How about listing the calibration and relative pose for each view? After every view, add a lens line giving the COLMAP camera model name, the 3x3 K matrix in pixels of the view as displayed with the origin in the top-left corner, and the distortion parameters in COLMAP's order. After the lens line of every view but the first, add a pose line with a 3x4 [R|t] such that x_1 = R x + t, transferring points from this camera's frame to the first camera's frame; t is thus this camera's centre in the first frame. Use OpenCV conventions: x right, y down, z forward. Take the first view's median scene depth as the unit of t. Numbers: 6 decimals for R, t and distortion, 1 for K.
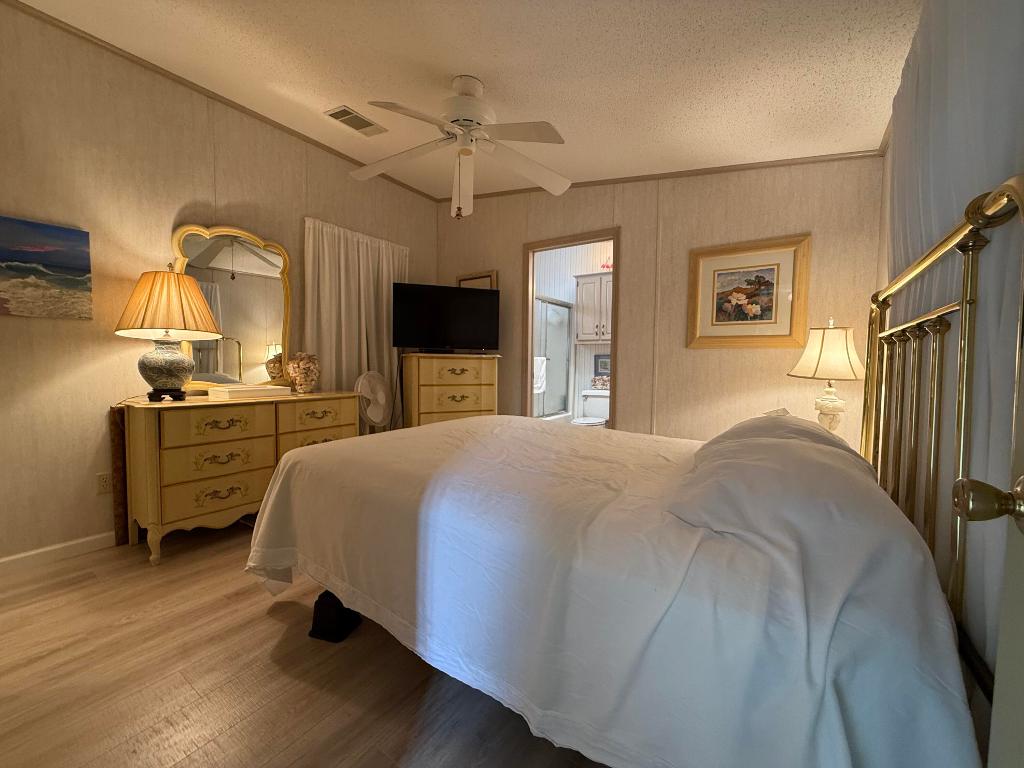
lens RADIAL K [[408.5, 0, 507.2], [0, 408.5, 380.7], [0, 0, 1]] dist [0.000708, 0.000194]
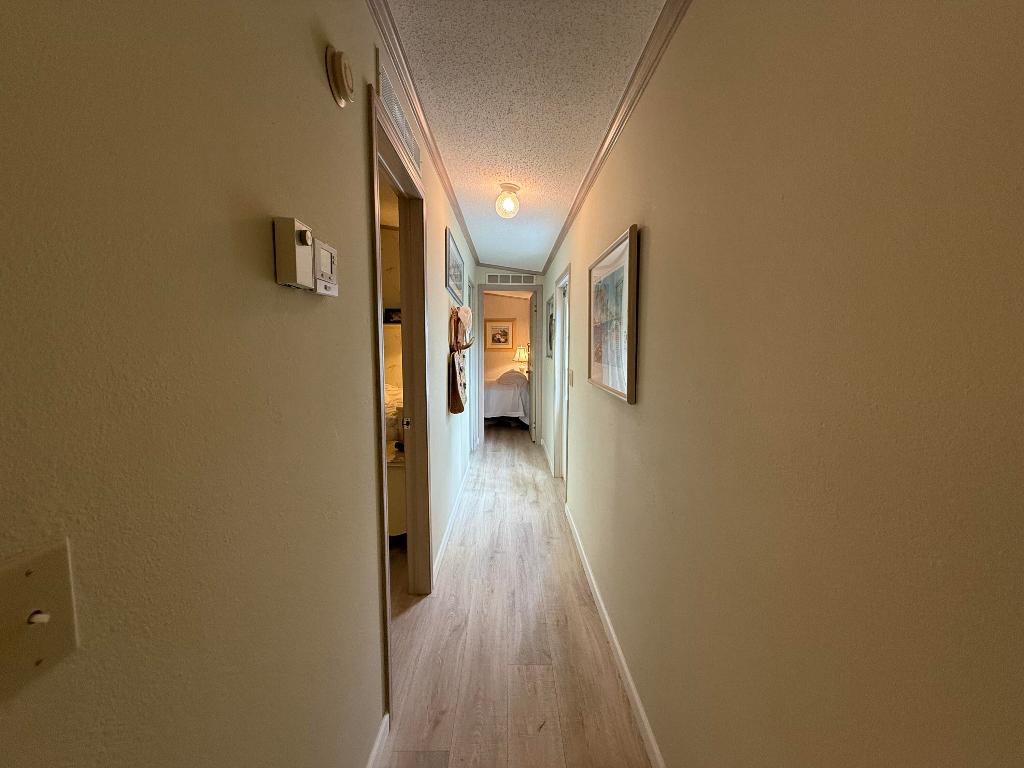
lens RADIAL K [[408.5, 0, 512.2], [0, 408.5, 383.3], [0, 0, 1]] dist [0.000708, 0.000194]
pose [[0.813464, -0.066409, 0.577812, -1.190751], [0.040432, 0.997513, 0.057725, -0.015361], [-0.580208, -0.023595, 0.814126, -1.633262]]
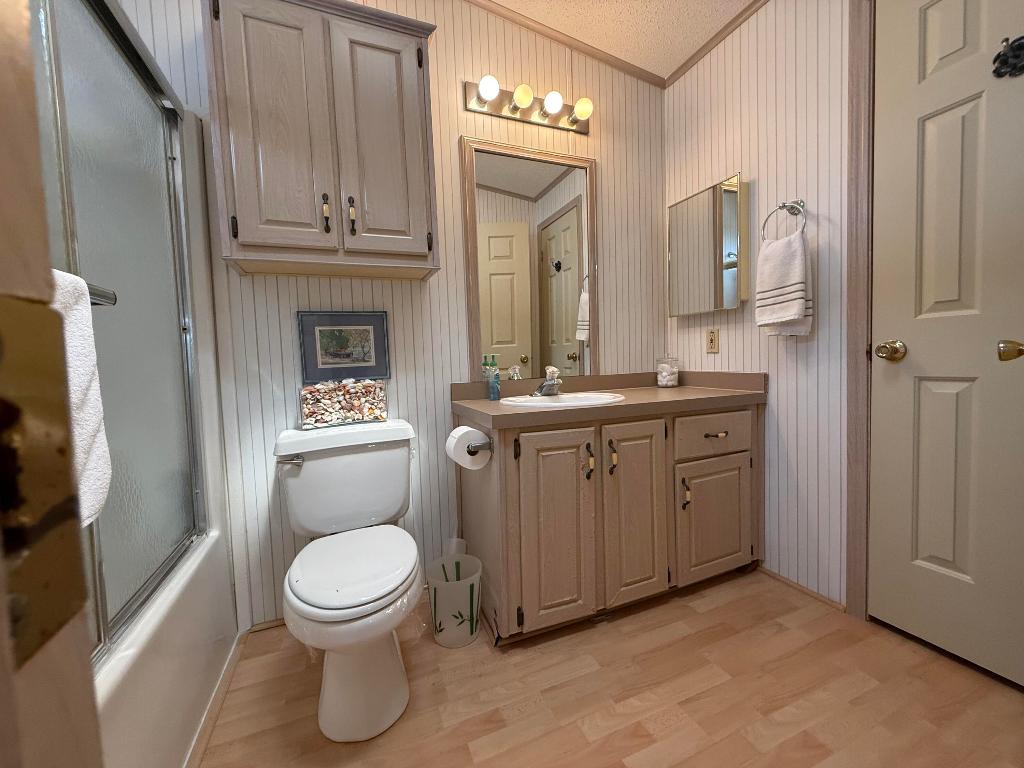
lens RADIAL K [[408.5, 0, 510.1], [0, 408.5, 382.6], [0, 0, 1]] dist [0.000708, 0.000194]
pose [[0.537570, -0.086555, 0.838765, 0.055469], [0.087399, 0.995080, 0.046671, -0.015370], [-0.838677, 0.048218, 0.542490, 0.888192]]
